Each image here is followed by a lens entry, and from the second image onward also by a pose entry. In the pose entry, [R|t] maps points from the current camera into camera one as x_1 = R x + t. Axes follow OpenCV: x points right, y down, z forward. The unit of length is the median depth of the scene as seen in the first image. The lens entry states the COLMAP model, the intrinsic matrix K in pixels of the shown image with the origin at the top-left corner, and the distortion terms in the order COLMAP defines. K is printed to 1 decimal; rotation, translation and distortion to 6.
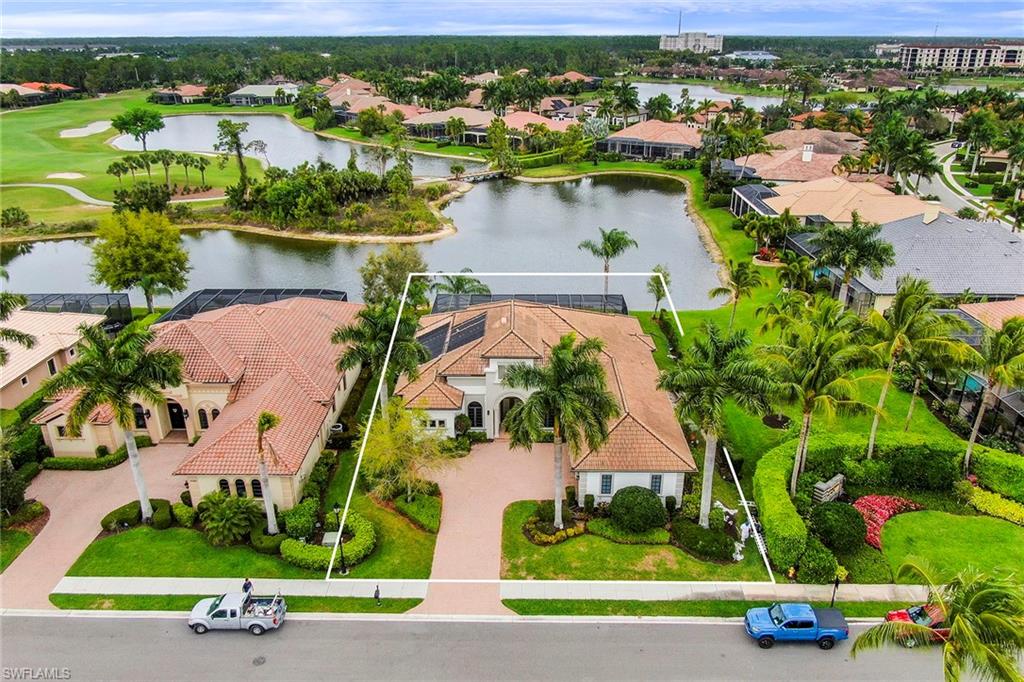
lens RADIAL K [[732.5, 0, 512.0], [0, 732.5, 341.0], [0, 0, 1]] dist [-0.017942, -0.000793]
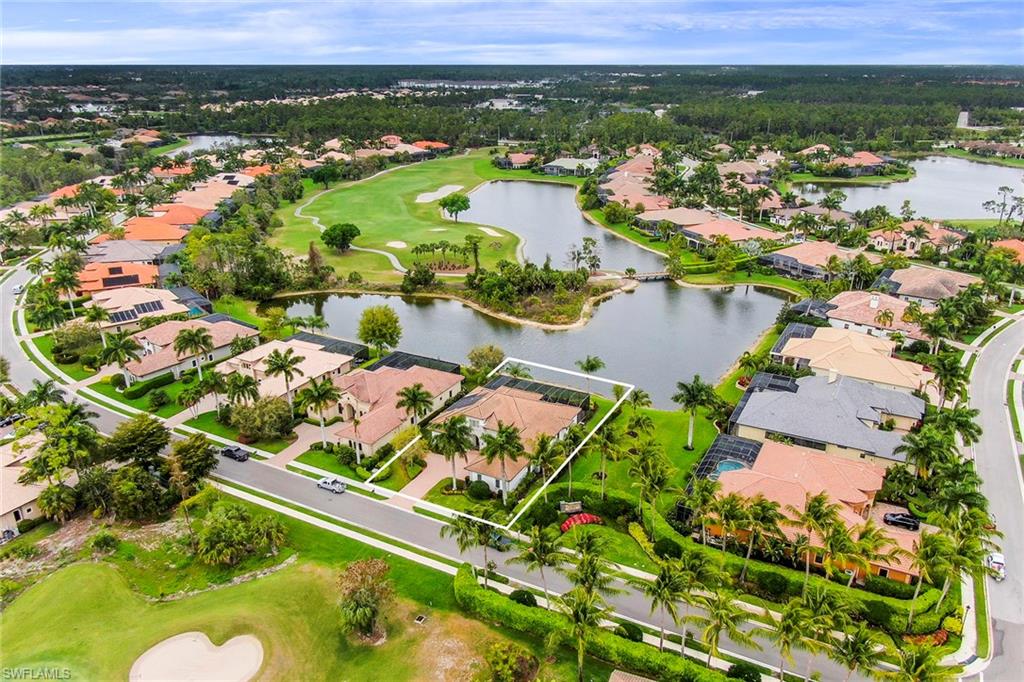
lens RADIAL K [[732.5, 0, 512.0], [0, 732.5, 341.0], [0, 0, 1]] dist [-0.017942, -0.000793]
pose [[0.884715, 0.162564, -0.436867, 0.732616], [-0.173849, 0.984668, 0.014339, -0.181008], [0.432500, 0.063263, 0.899412, -0.683177]]
